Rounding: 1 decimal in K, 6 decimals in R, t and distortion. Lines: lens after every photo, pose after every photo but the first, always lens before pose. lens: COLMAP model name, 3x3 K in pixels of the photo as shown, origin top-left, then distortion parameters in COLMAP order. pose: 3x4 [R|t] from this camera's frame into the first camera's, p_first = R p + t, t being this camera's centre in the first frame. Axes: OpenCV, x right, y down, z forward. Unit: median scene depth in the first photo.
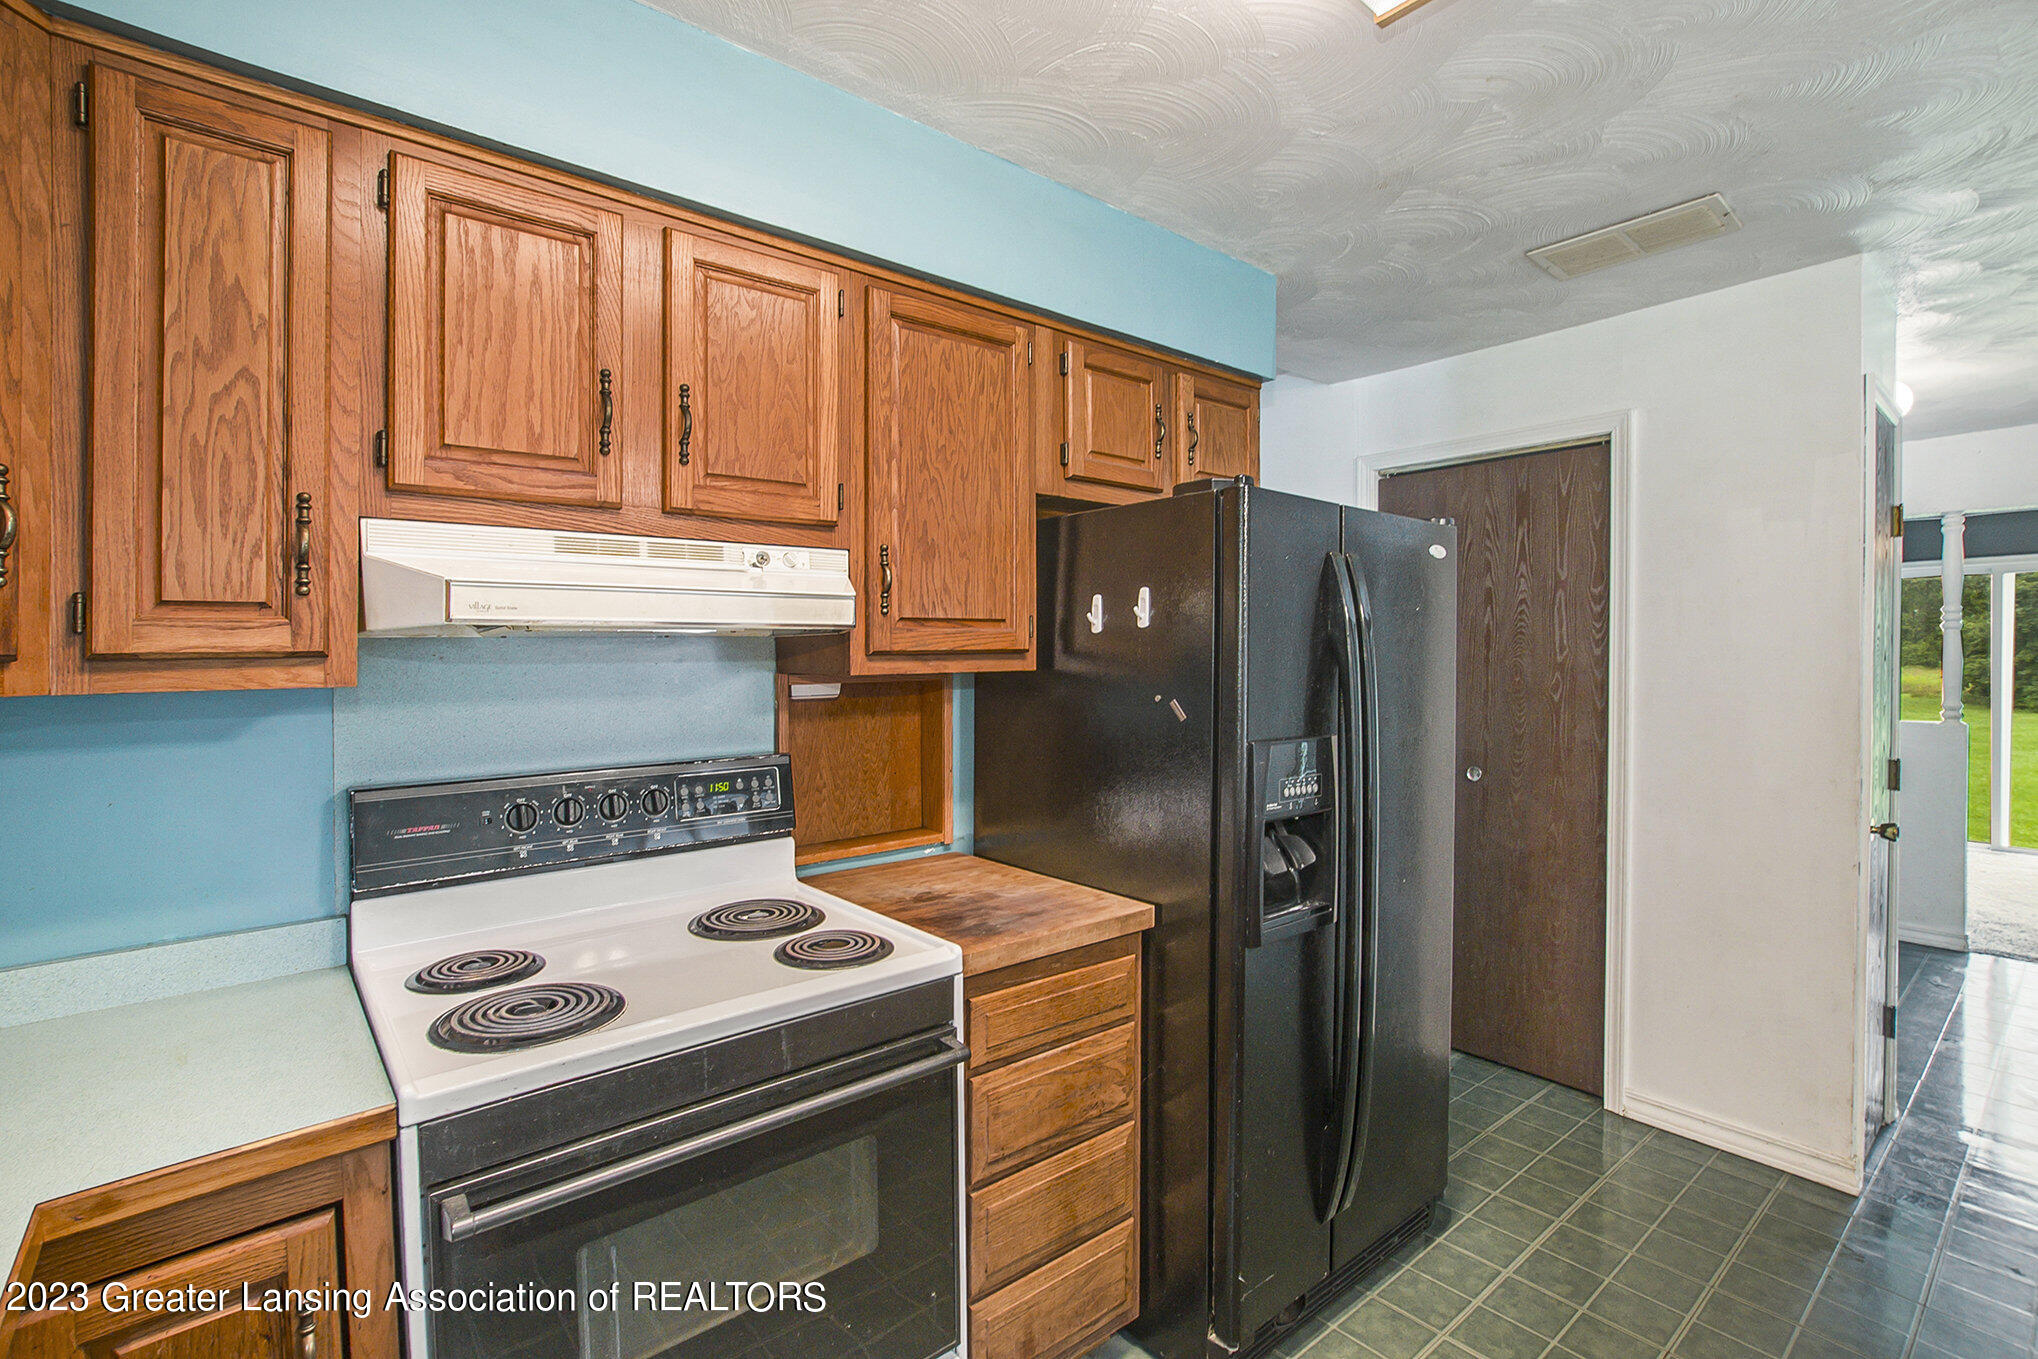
lens RADIAL K [[920.5, 0, 1015.3], [0, 920.5, 659.8], [0, 0, 1]] dist [-0.002265, -0.000119]
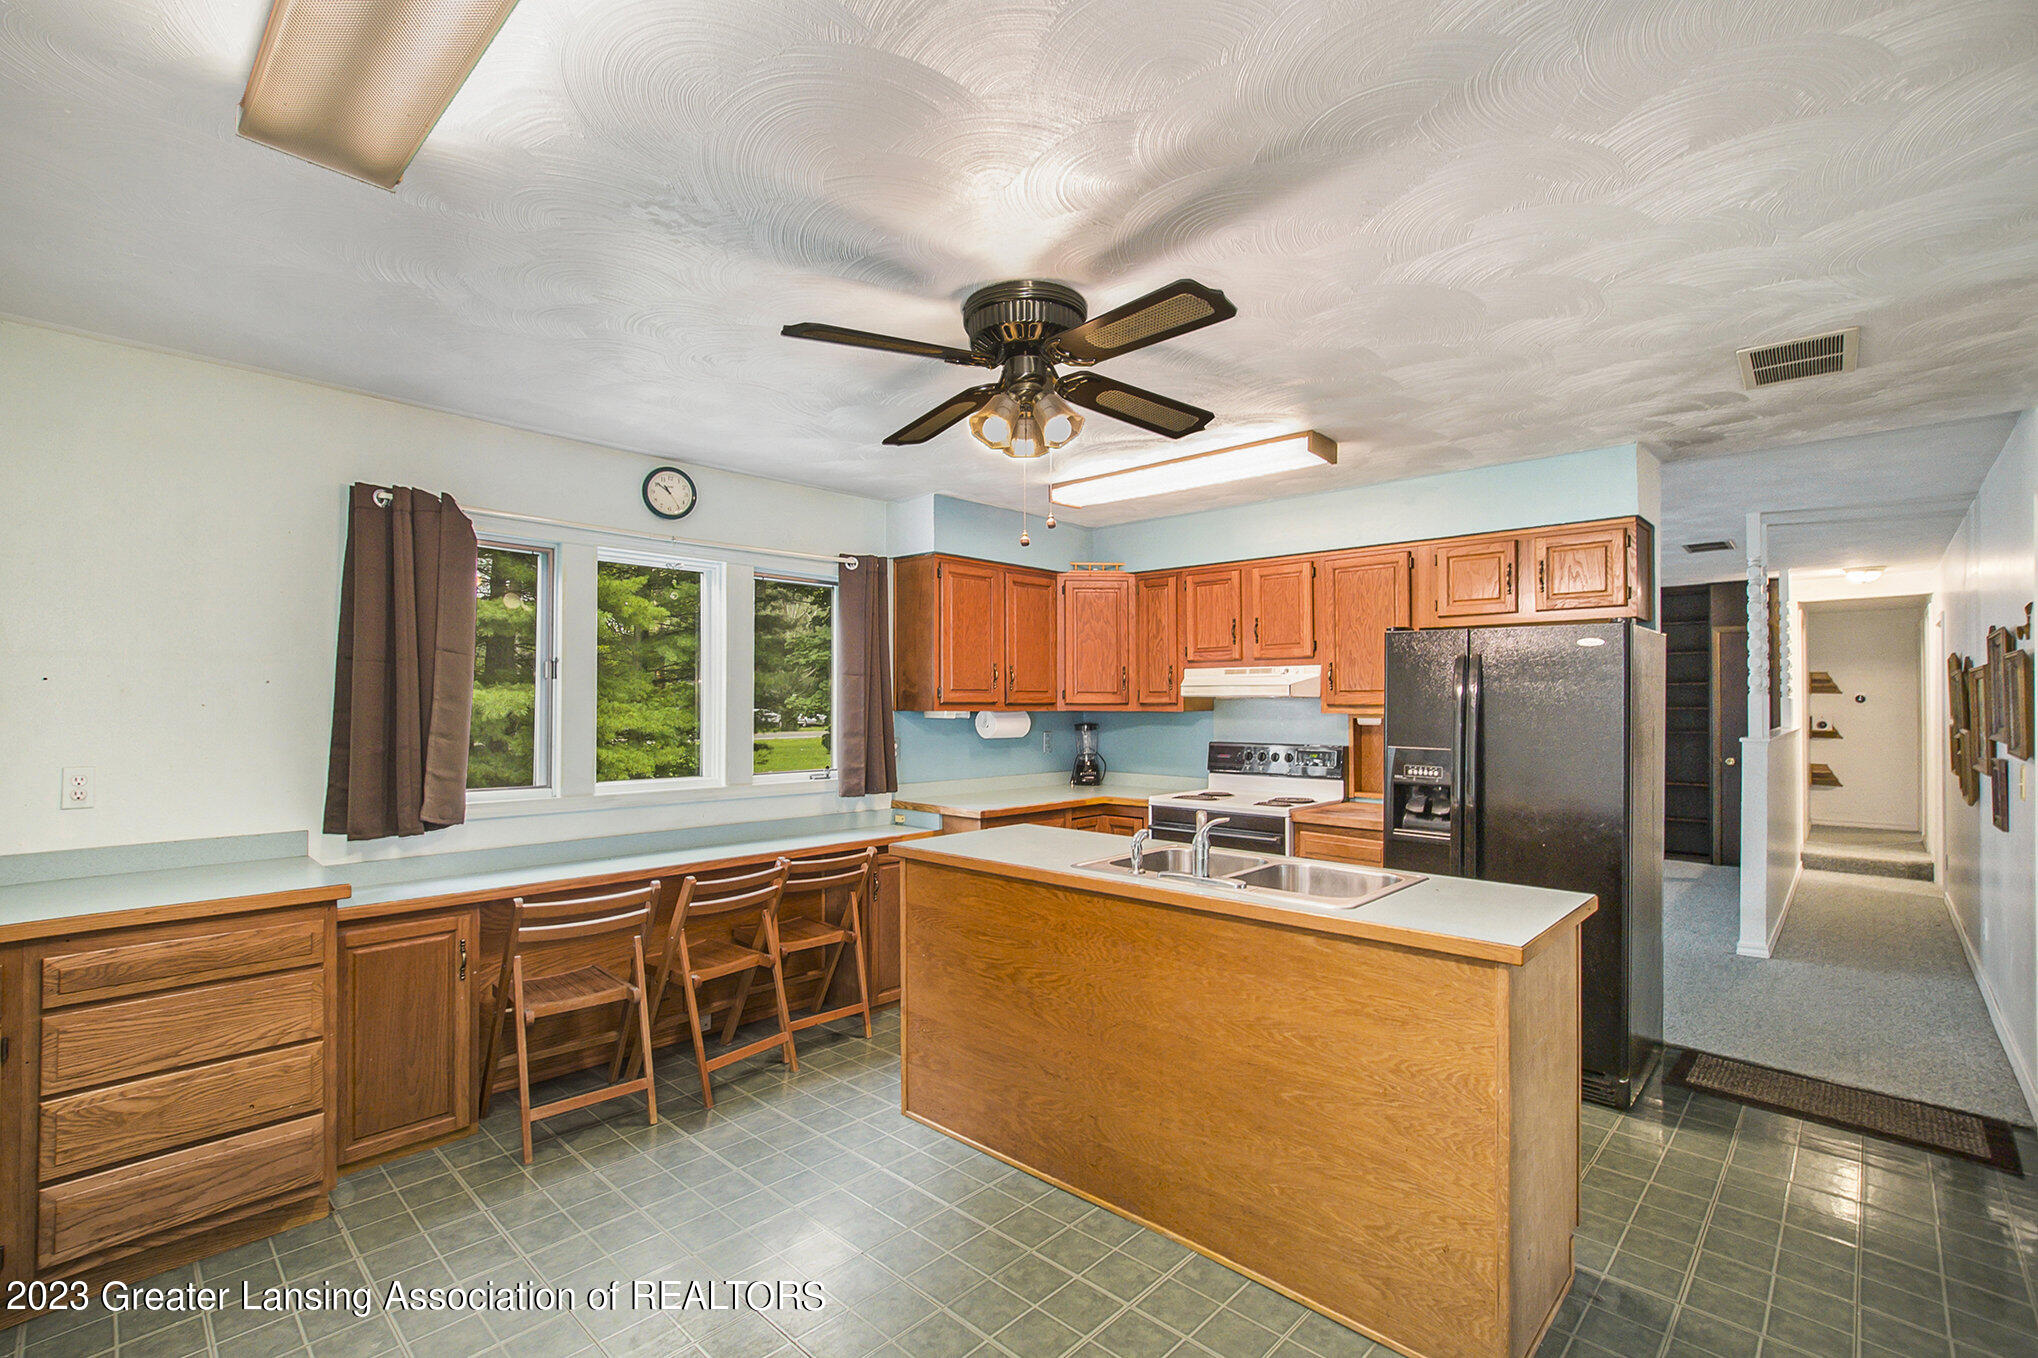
lens RADIAL K [[920.5, 0, 1017.2], [0, 920.5, 685.2], [0, 0, 1]] dist [-0.002265, -0.000119]
pose [[0.126732, -0.002955, -0.991933, 2.621529], [-0.010517, 0.999935, -0.004322, -0.048557], [0.991881, 0.010980, 0.126693, -0.195872]]
